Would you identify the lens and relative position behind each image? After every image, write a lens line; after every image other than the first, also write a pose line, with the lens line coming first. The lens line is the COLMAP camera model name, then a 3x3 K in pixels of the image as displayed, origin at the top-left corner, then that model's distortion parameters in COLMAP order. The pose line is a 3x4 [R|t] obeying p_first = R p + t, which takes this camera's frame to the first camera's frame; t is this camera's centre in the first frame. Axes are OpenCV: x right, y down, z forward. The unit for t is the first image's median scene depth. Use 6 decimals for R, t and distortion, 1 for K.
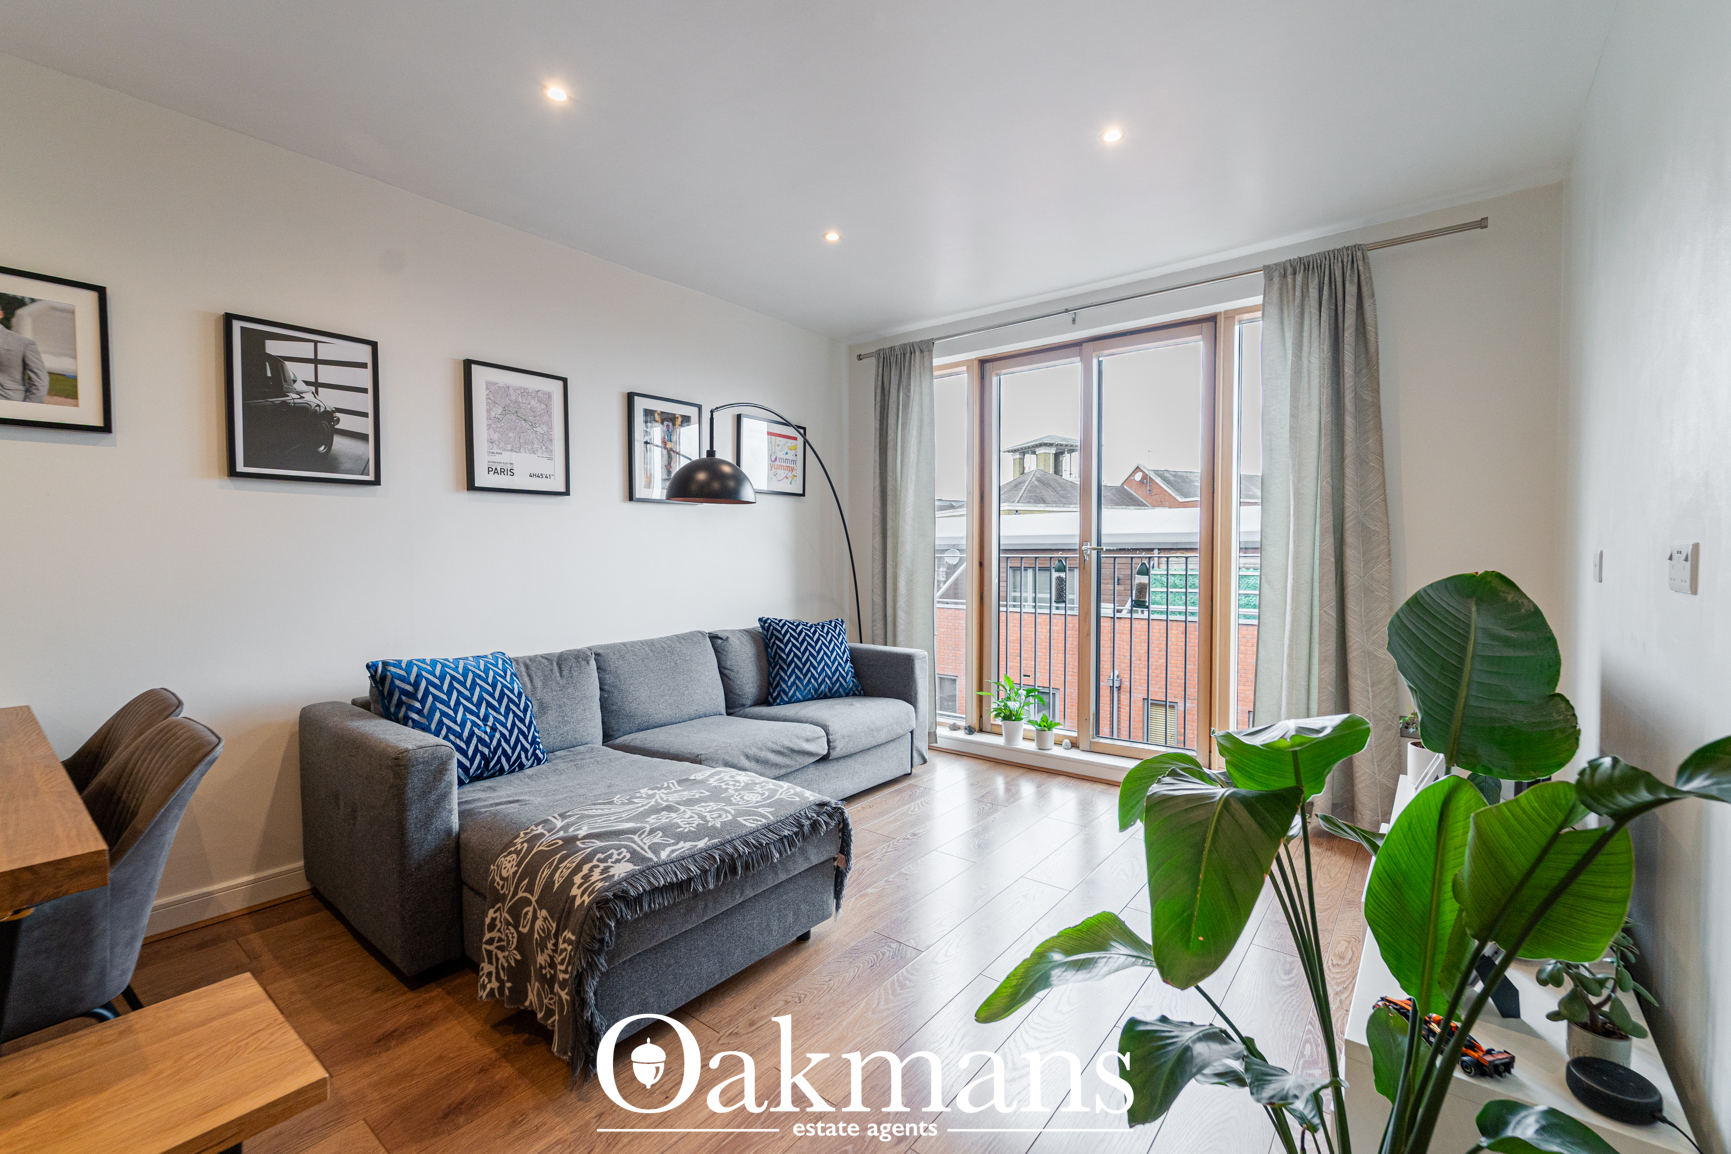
lens RADIAL K [[734.3, 0, 865.5], [0, 734.3, 577.0], [0, 0, 1]] dist [-0.000982, -0.000165]
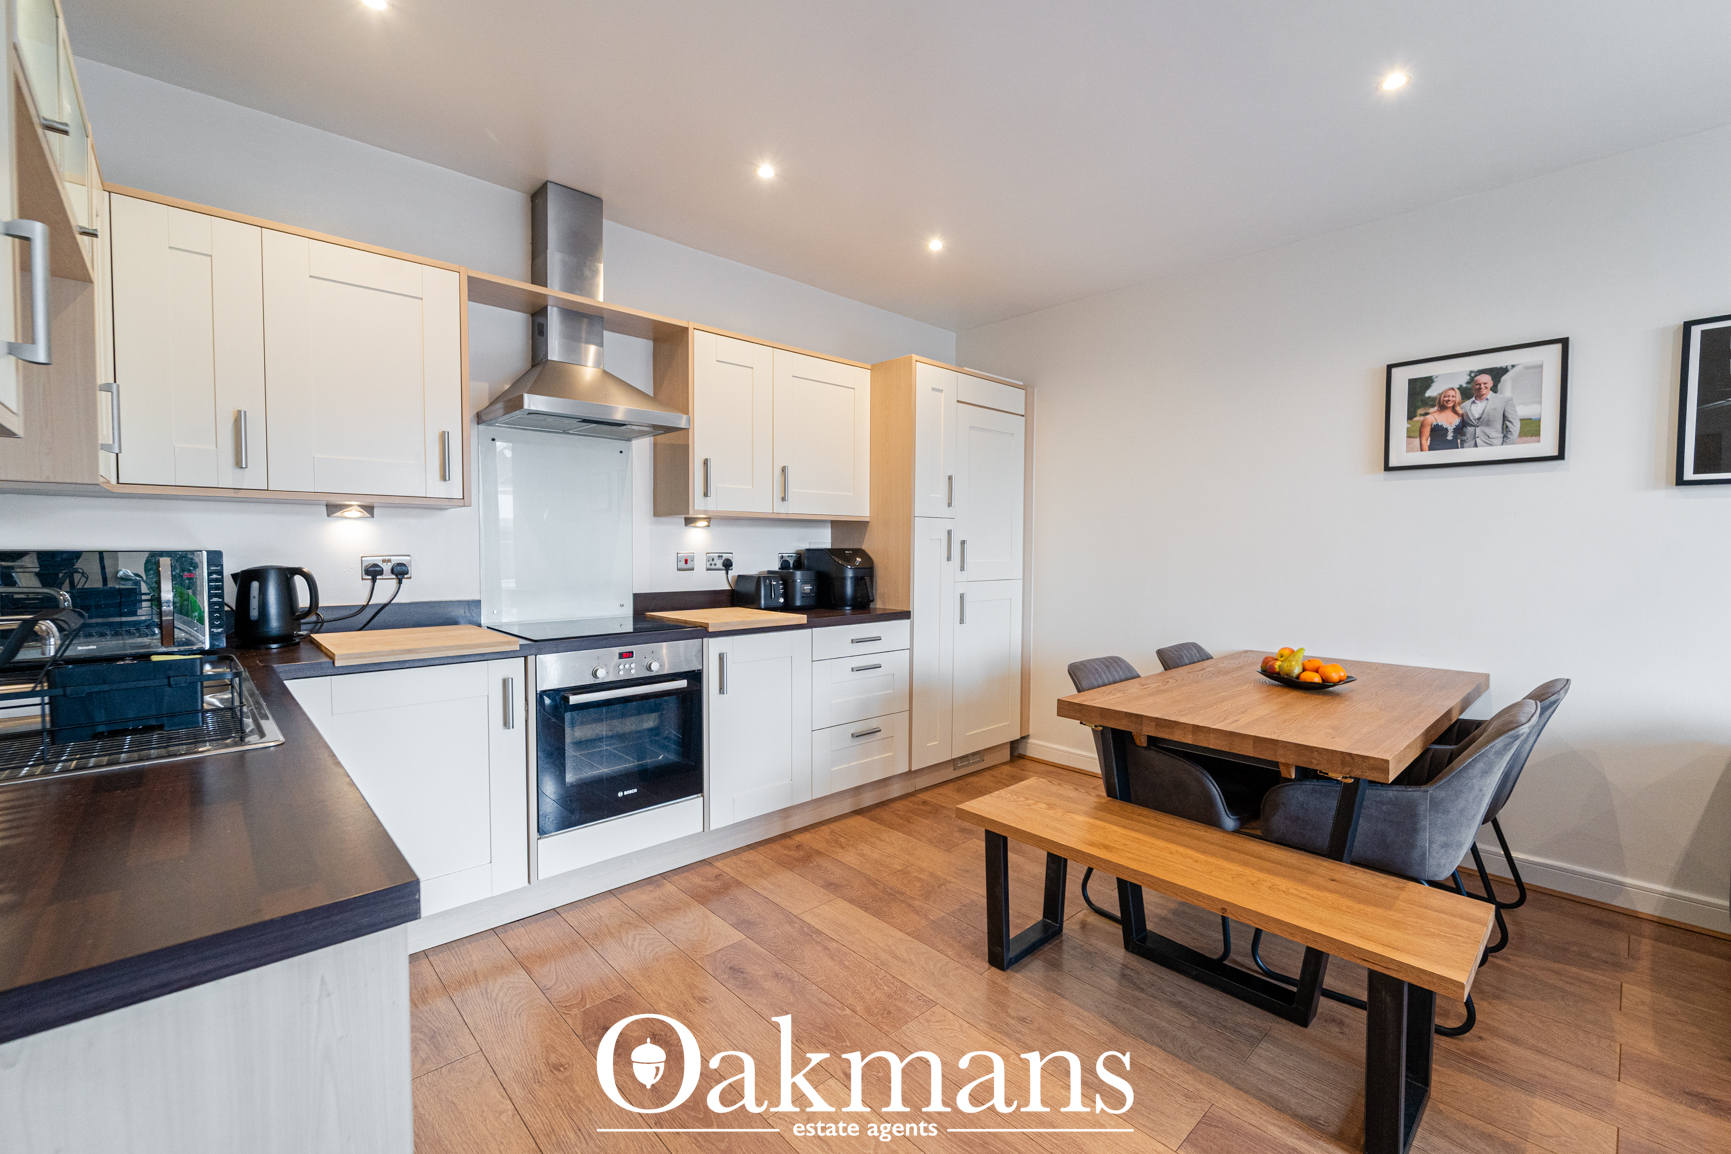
lens RADIAL K [[724.1, 0, 870.7], [0, 724.1, 574.9], [0, 0, 1]] dist [-0.001849, -0.000670]
pose [[-0.148994, 0.040895, -0.987992, 0.210618], [-0.037859, 0.998176, 0.047026, -0.015465], [0.988113, 0.044411, -0.147174, 0.048988]]
